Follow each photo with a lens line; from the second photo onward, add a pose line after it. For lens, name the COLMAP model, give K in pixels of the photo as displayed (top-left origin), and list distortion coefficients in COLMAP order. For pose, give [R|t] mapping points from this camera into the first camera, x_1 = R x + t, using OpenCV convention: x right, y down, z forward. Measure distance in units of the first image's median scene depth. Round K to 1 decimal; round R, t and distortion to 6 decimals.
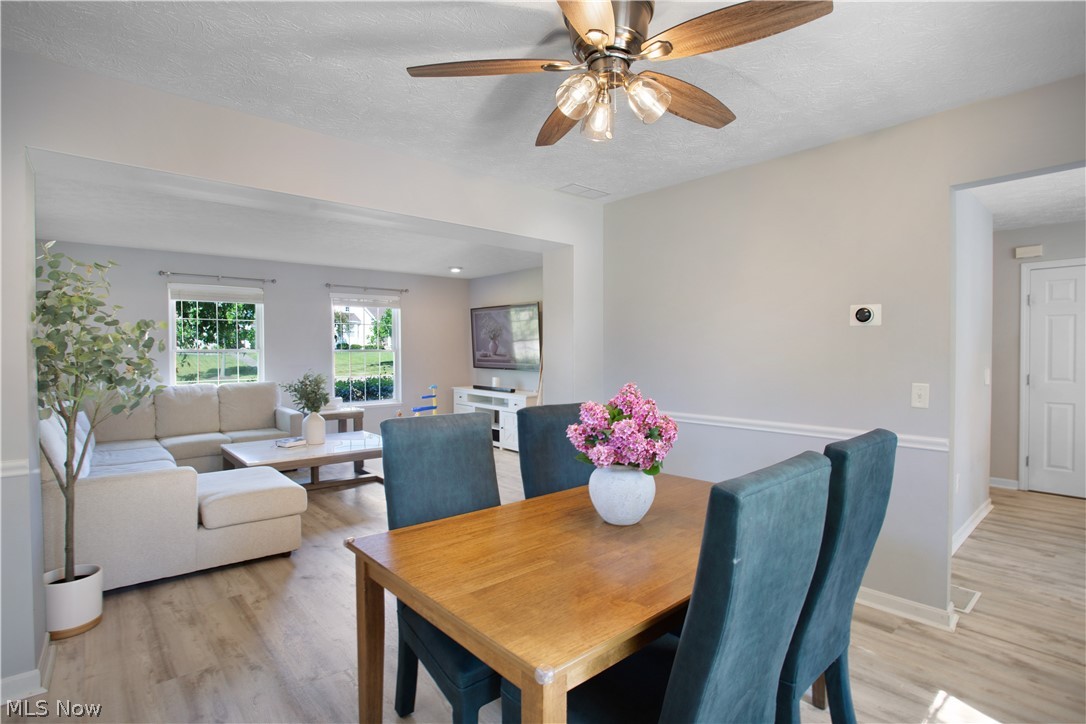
lens RADIAL K [[531.8, 0, 537.1], [0, 531.8, 360.8], [0, 0, 1]] dist [-0.036426, 0.006258]
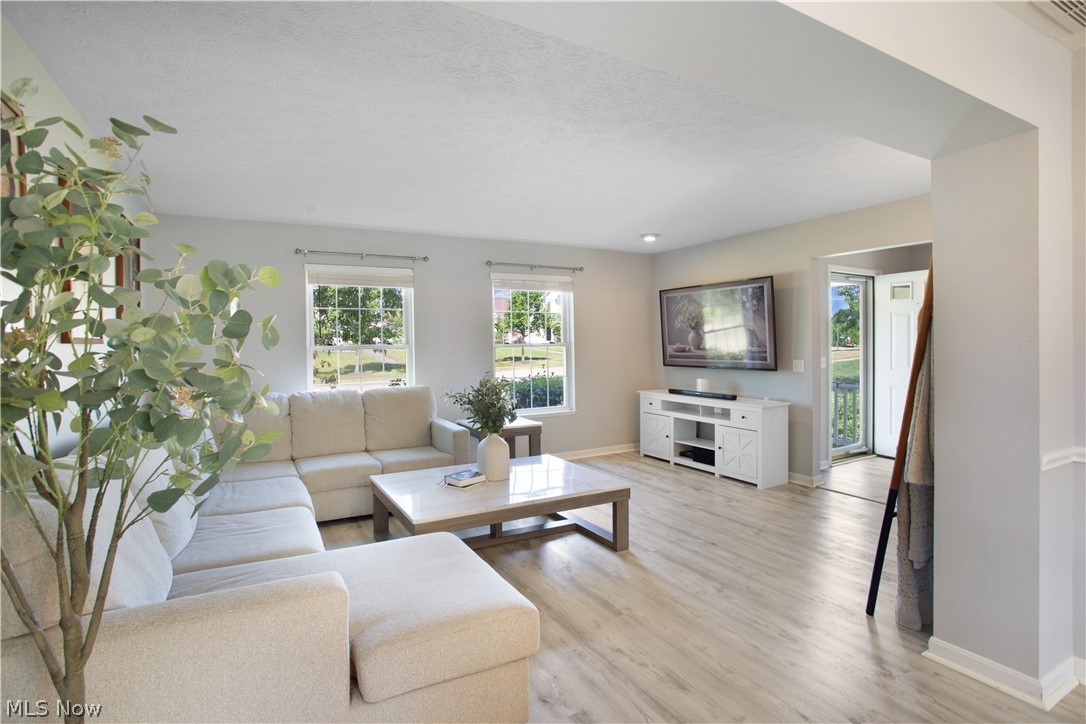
lens RADIAL K [[531.8, 0, 549.7], [0, 531.8, 353.6], [0, 0, 1]] dist [-0.036426, 0.006258]
pose [[0.982171, -0.007888, -0.187824, -0.159311], [0.007268, 0.999966, -0.003993, -0.003635], [0.187850, 0.002557, 0.982194, 0.237025]]
